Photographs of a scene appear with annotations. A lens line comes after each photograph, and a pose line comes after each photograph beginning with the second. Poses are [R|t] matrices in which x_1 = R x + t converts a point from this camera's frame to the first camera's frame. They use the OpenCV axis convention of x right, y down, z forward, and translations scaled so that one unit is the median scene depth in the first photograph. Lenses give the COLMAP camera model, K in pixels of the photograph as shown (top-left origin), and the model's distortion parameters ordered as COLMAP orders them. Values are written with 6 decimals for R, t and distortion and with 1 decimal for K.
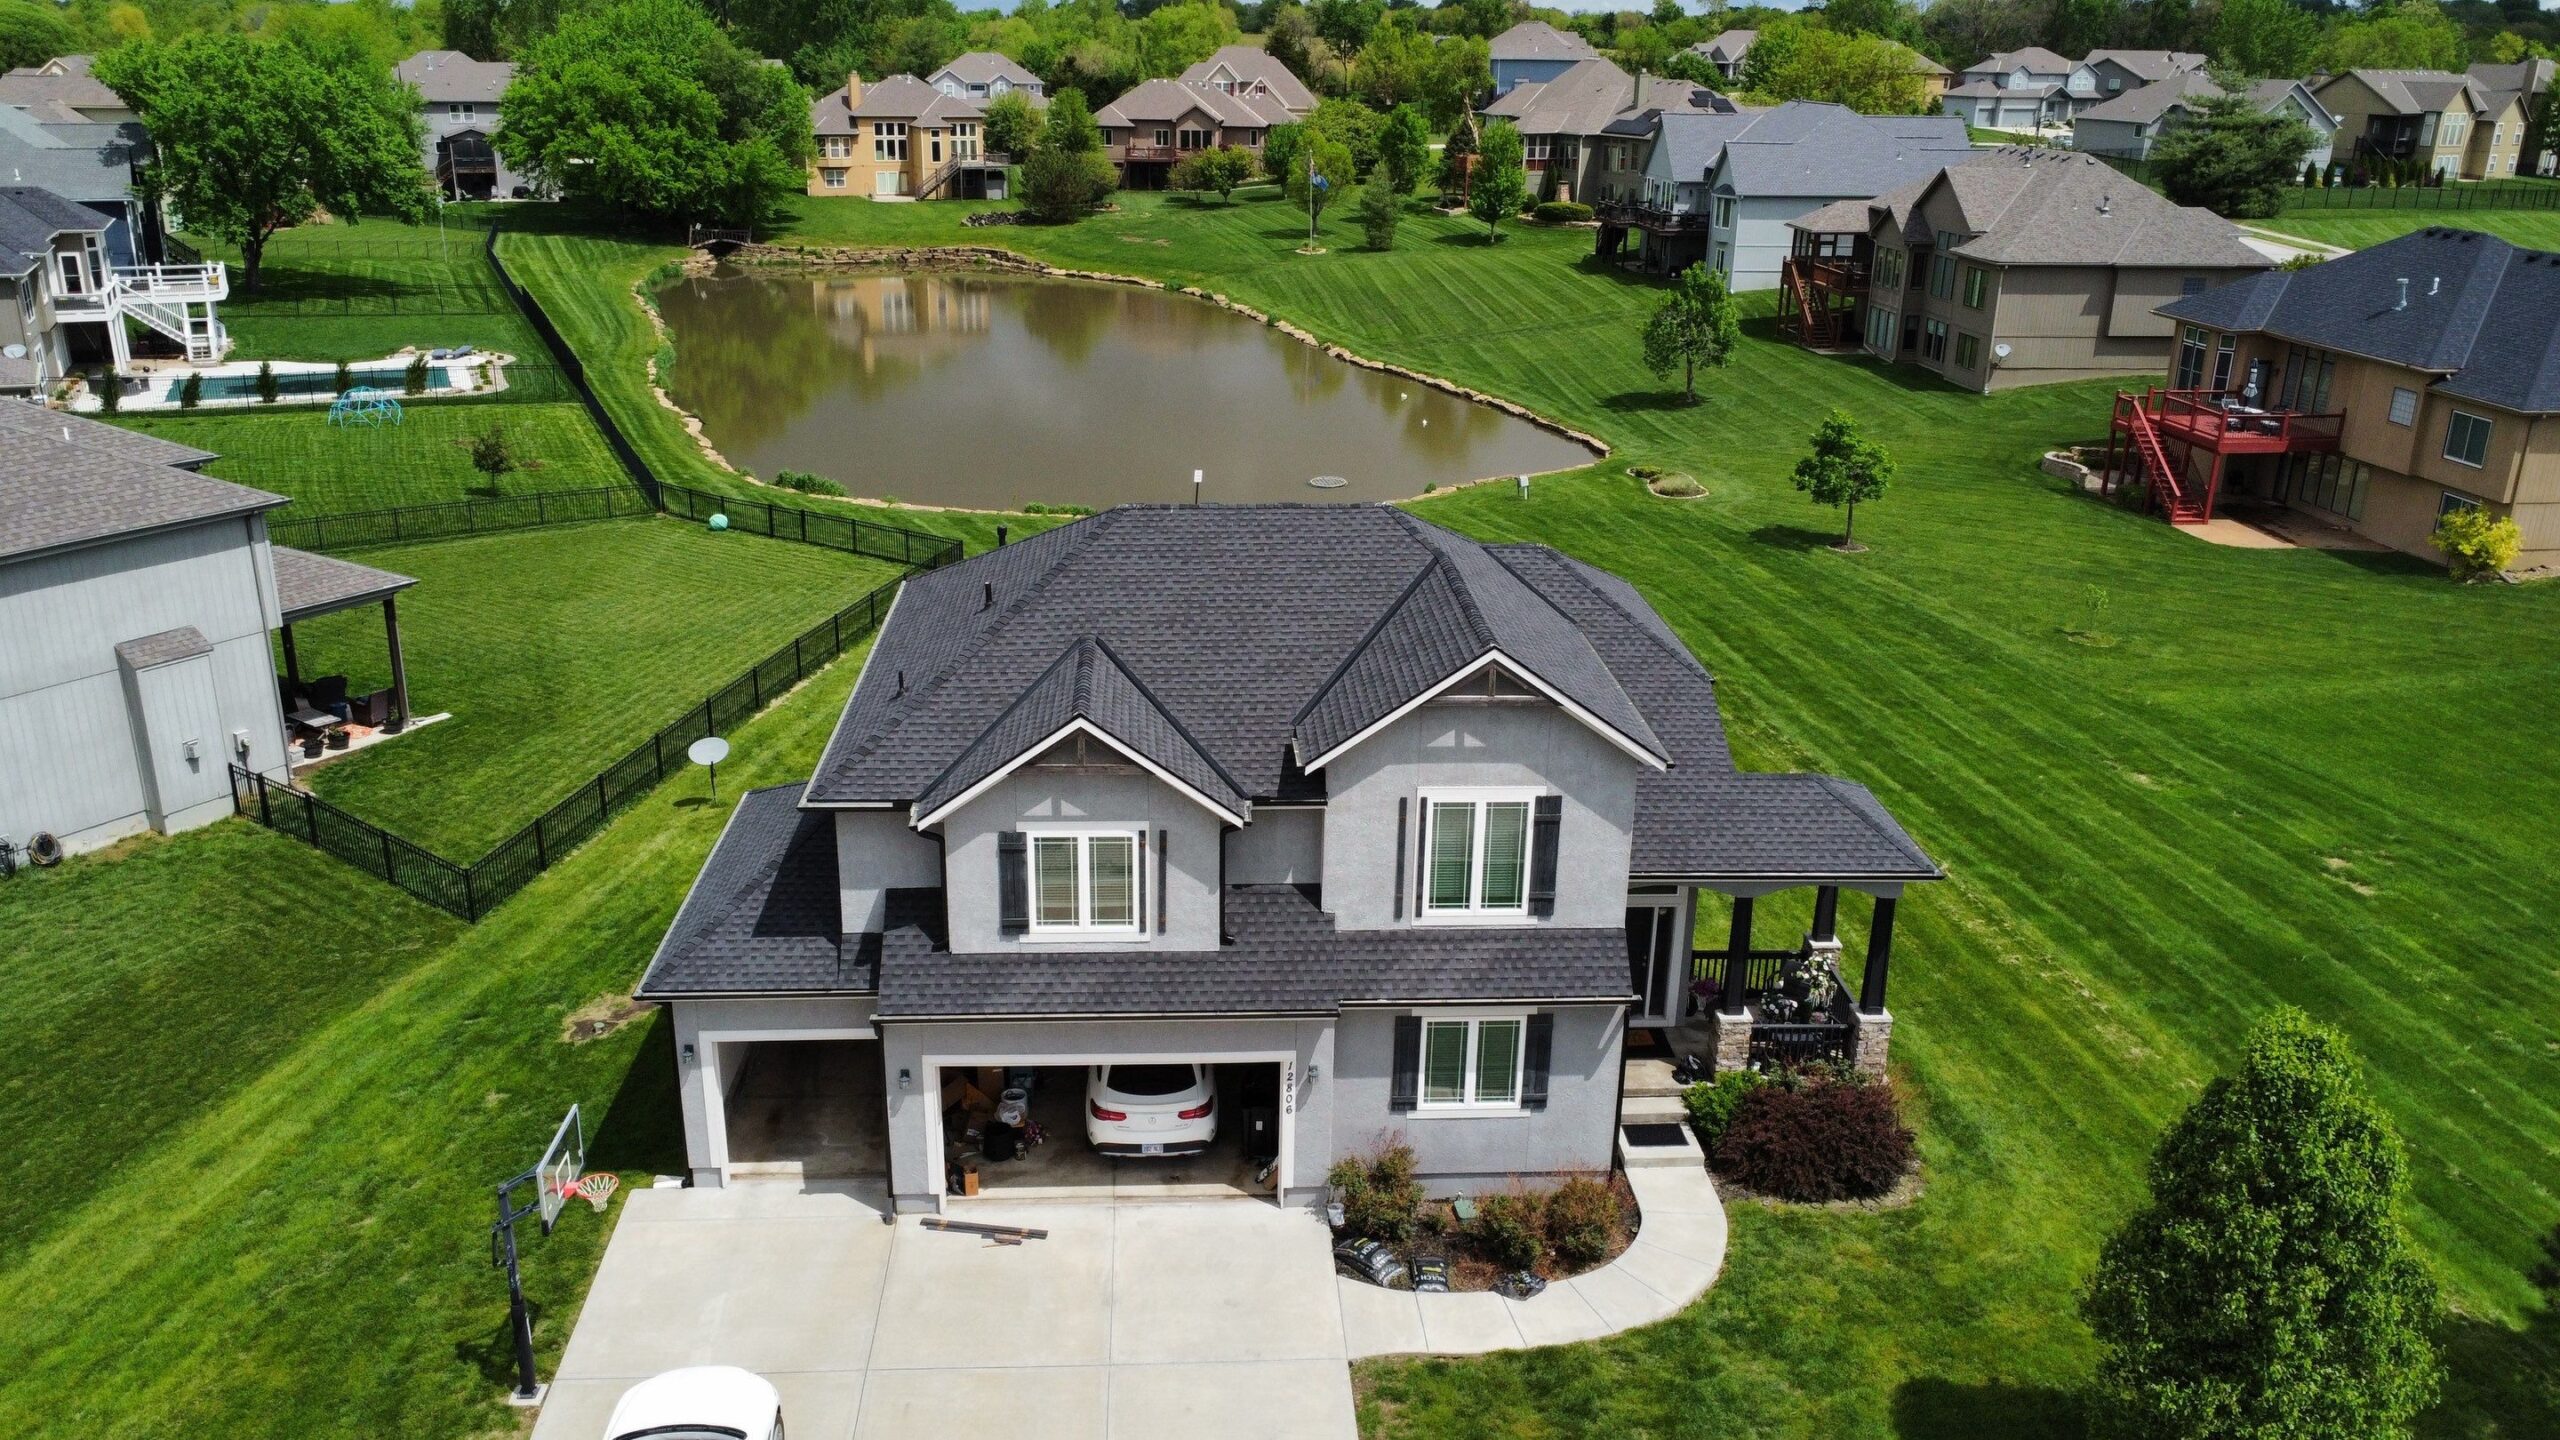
lens RADIAL K [[1922.4, 0, 1270.2], [0, 1922.4, 718.8], [0, 0, 1]] dist [0.001556, -0.006241]
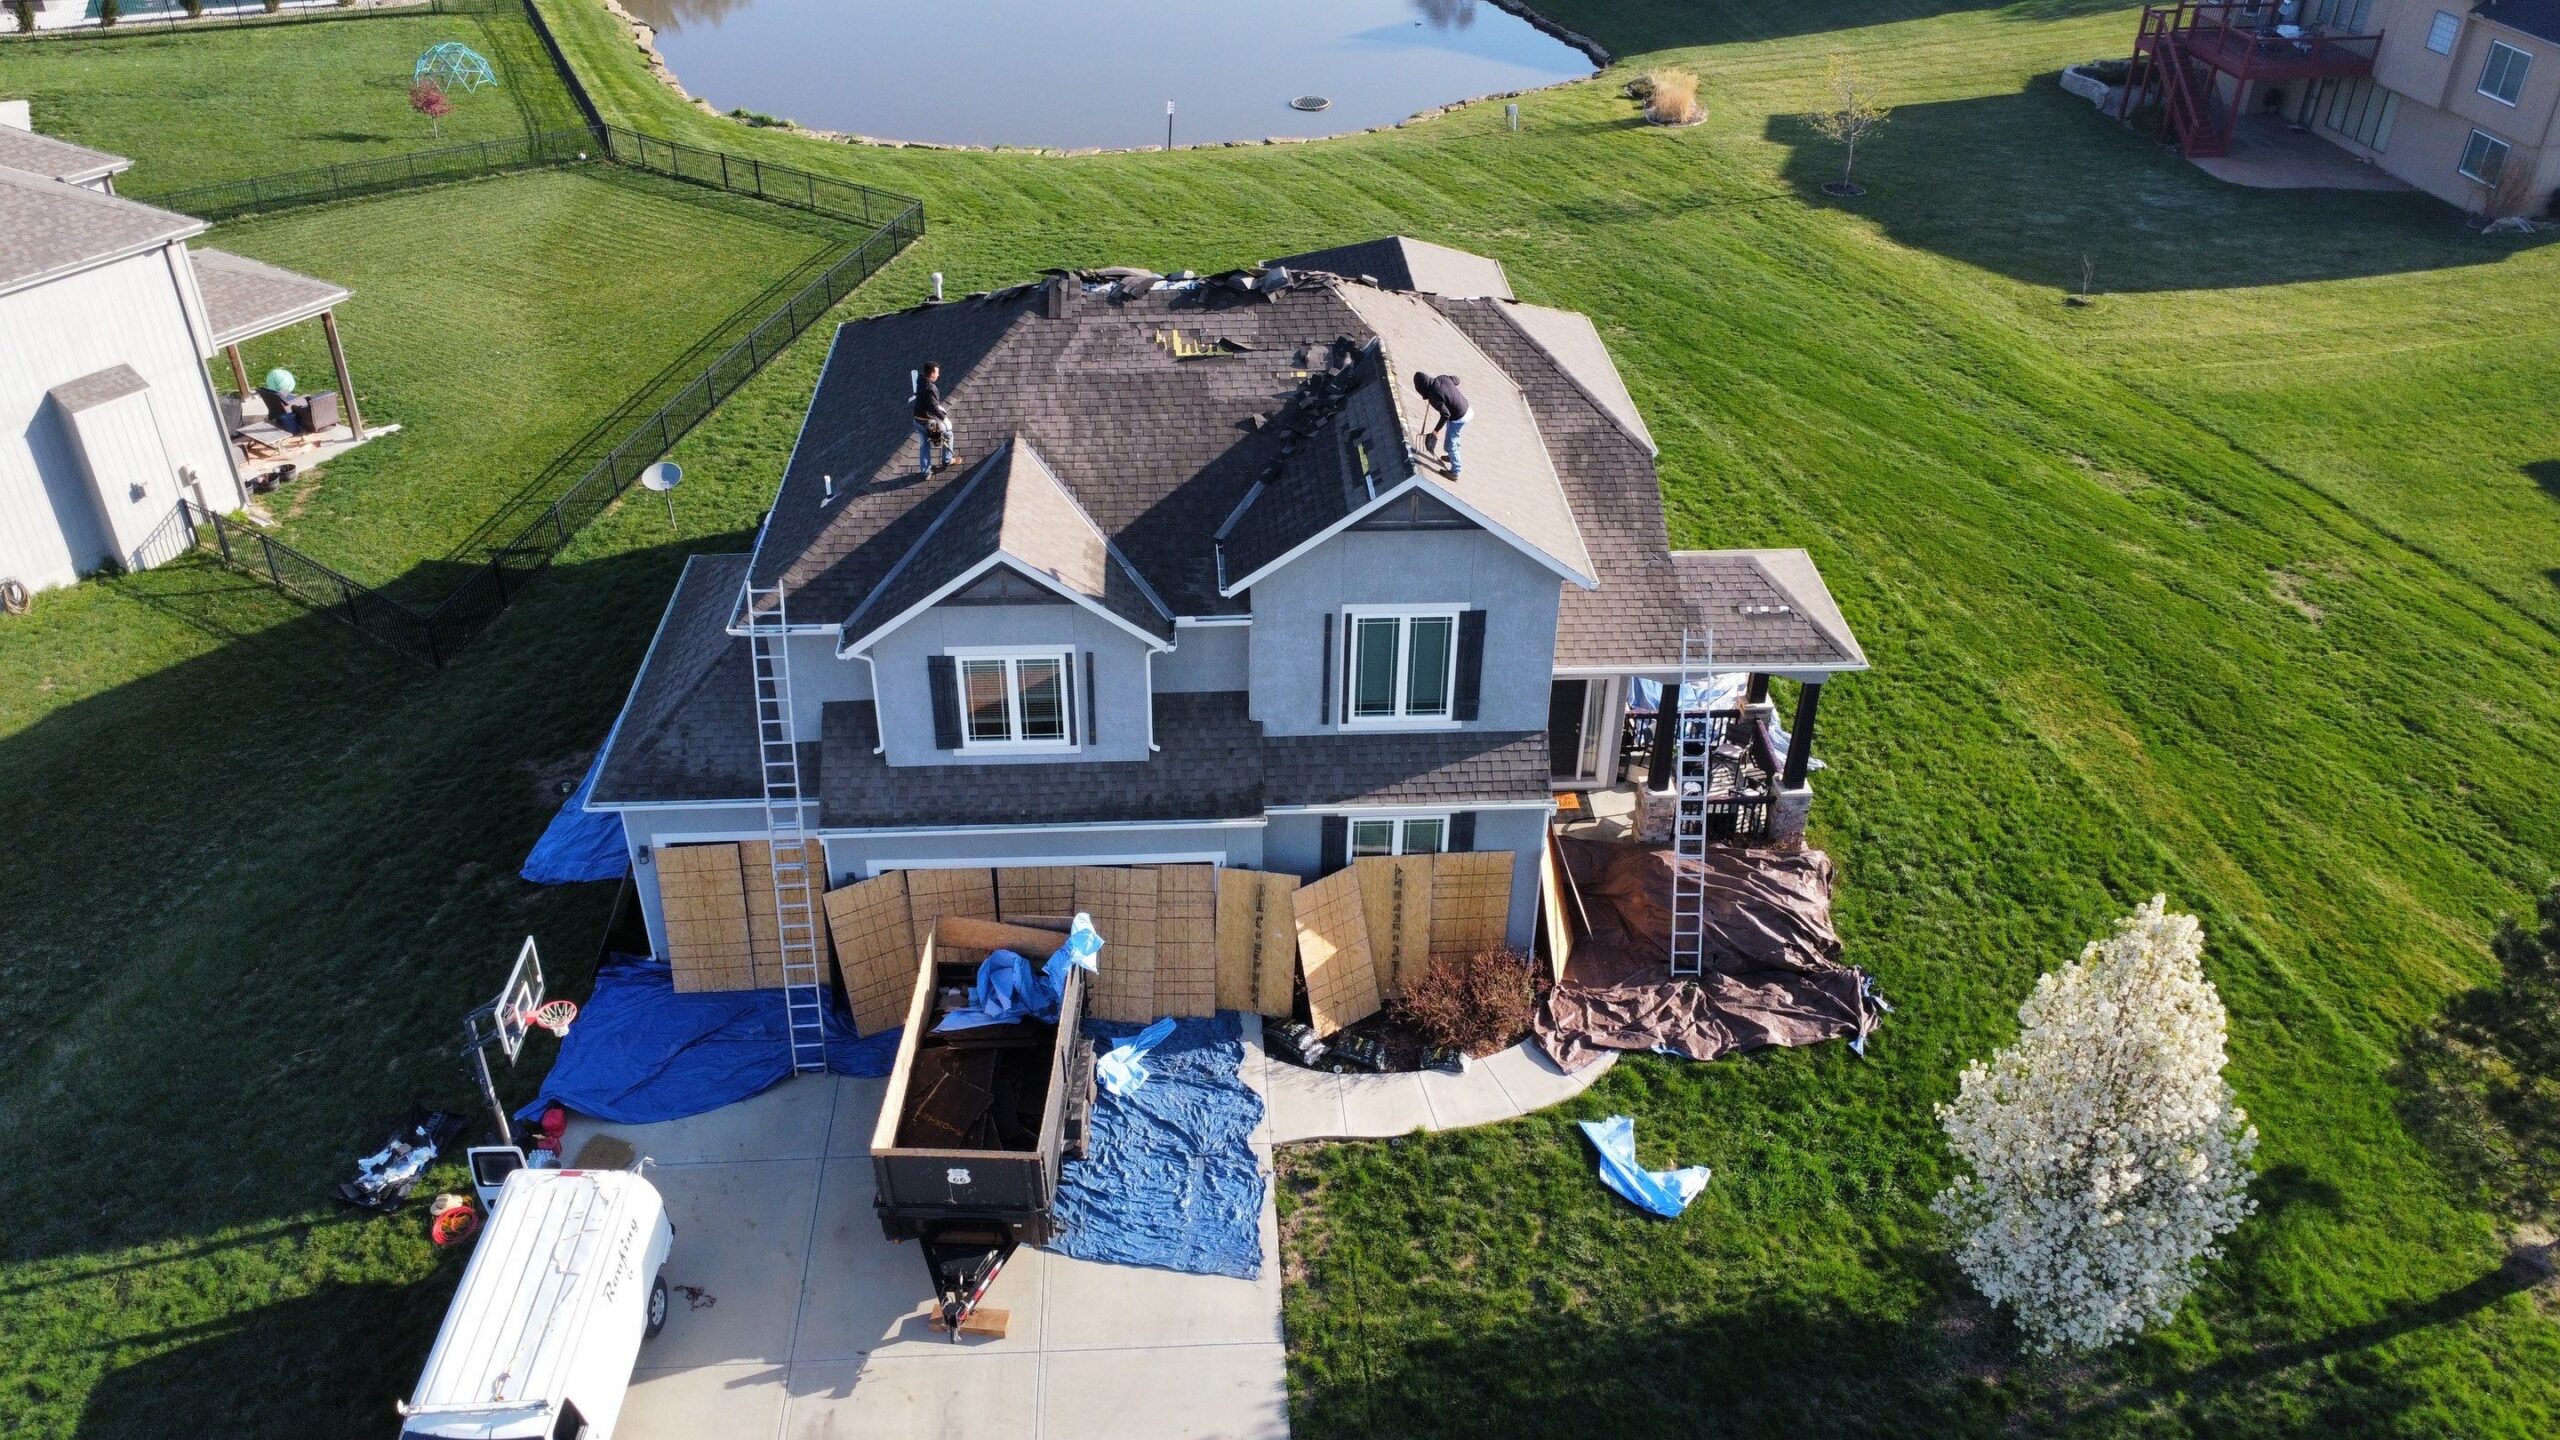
lens RADIAL K [[1922.4, 0, 1270.2], [0, 1922.4, 718.8], [0, 0, 1]] dist [0.001556, -0.006241]
pose [[0.999967, -0.005039, -0.006436, 0.035727], [0.006407, 0.972151, 0.234267, -0.112552], [0.005076, -0.234300, 0.972151, 0.005252]]
